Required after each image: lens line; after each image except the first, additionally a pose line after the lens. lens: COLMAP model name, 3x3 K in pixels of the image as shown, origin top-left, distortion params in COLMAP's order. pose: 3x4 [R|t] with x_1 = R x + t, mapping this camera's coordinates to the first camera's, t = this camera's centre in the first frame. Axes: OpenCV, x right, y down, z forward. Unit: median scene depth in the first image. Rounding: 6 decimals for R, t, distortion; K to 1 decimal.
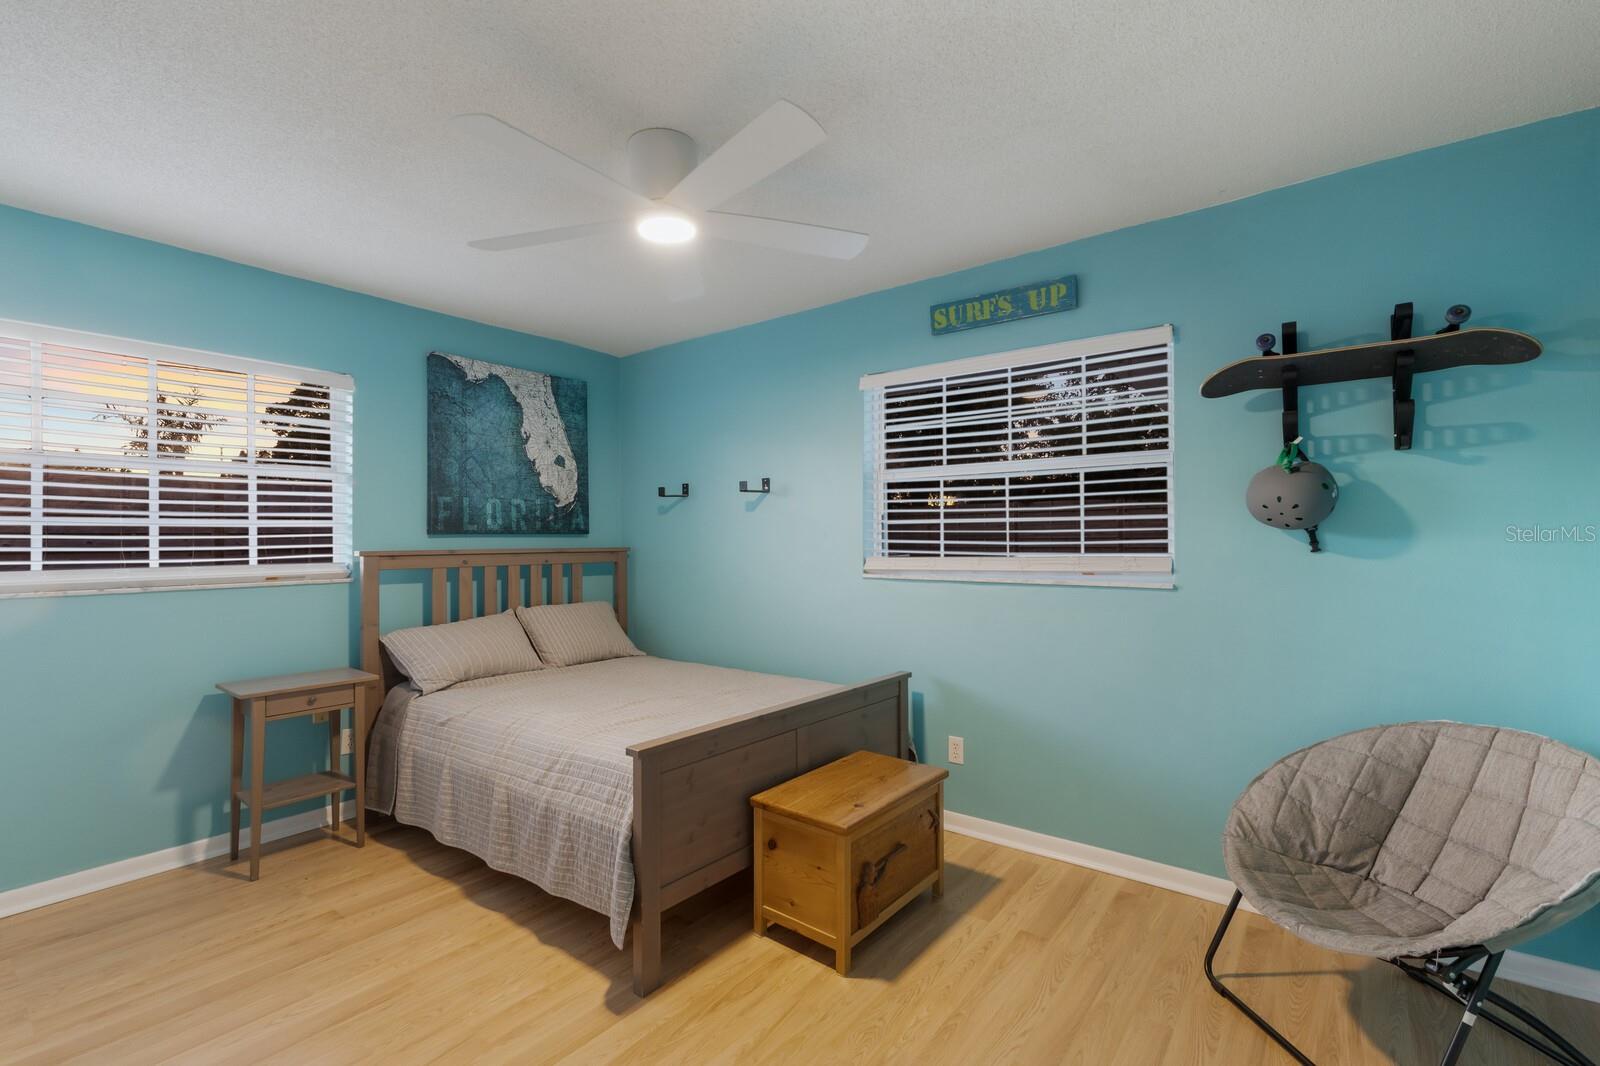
lens RADIAL K [[699.2, 0, 800.2], [0, 699.2, 546.2], [0, 0, 1]] dist [0.001466, -0.000515]
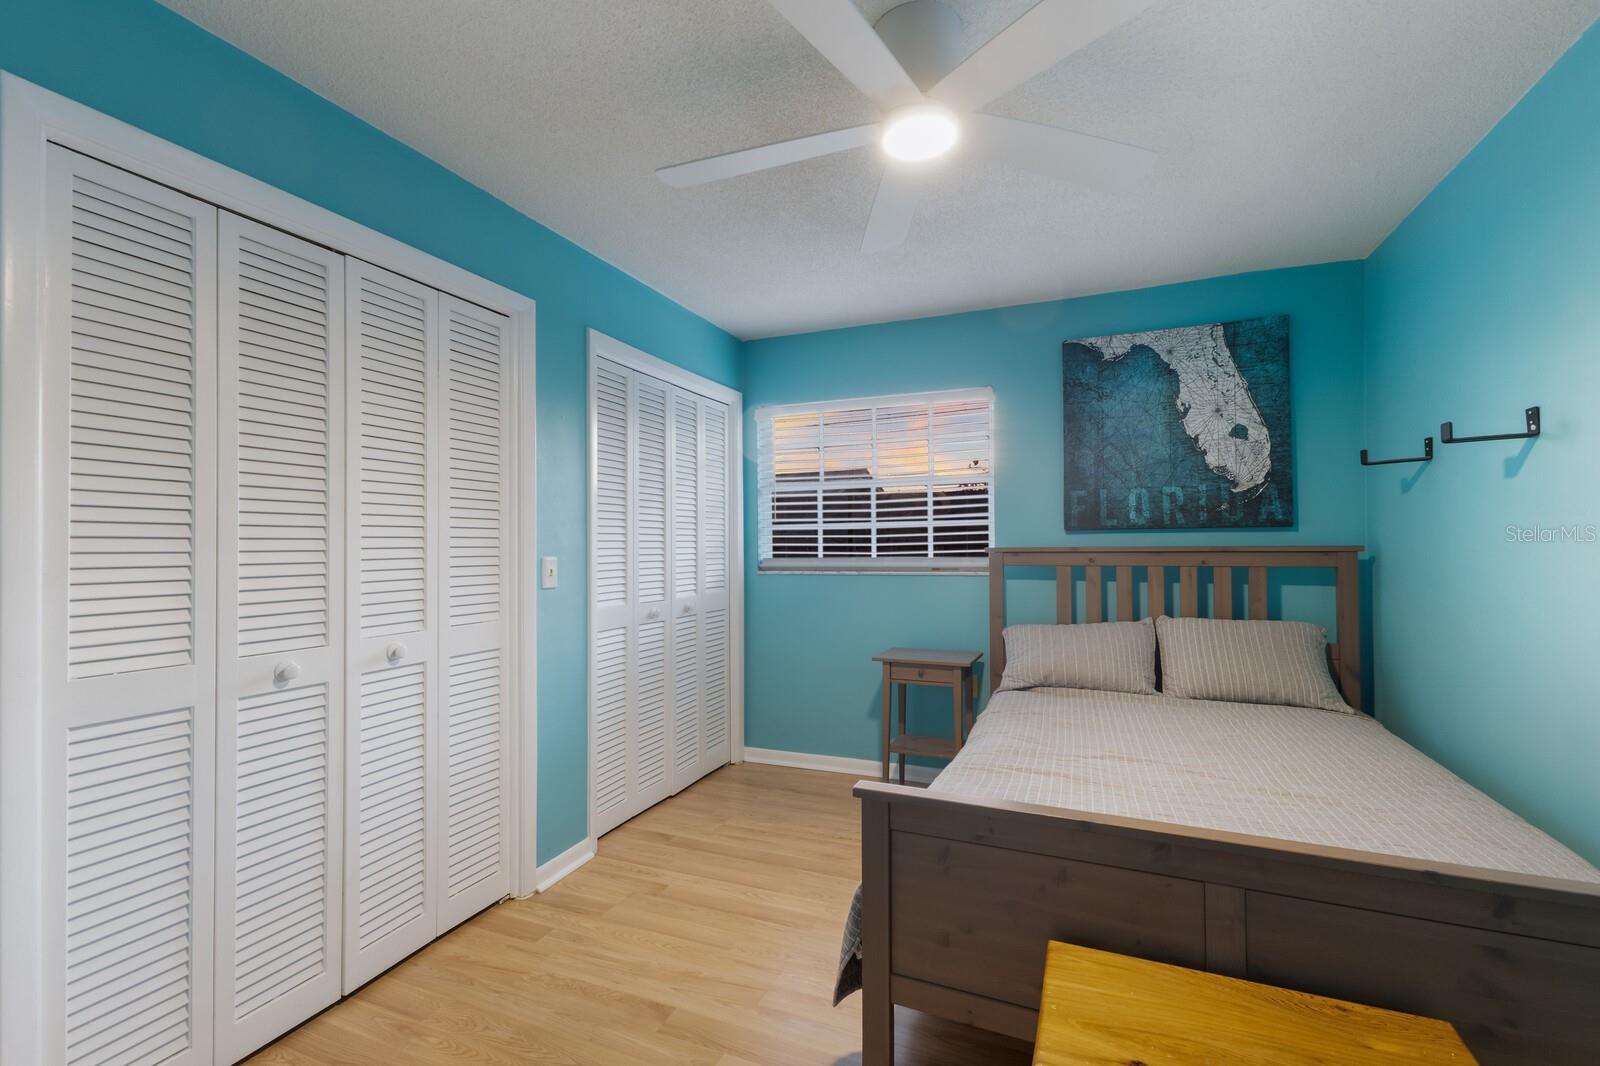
lens RADIAL K [[699.2, 0, 800.2], [0, 699.2, 546.2], [0, 0, 1]] dist [0.001466, -0.000515]
pose [[0.262890, 0.009099, -0.964783, 0.287900], [-0.000221, 0.999956, 0.009371, -0.004291], [0.964826, -0.002250, 0.262880, 0.365215]]
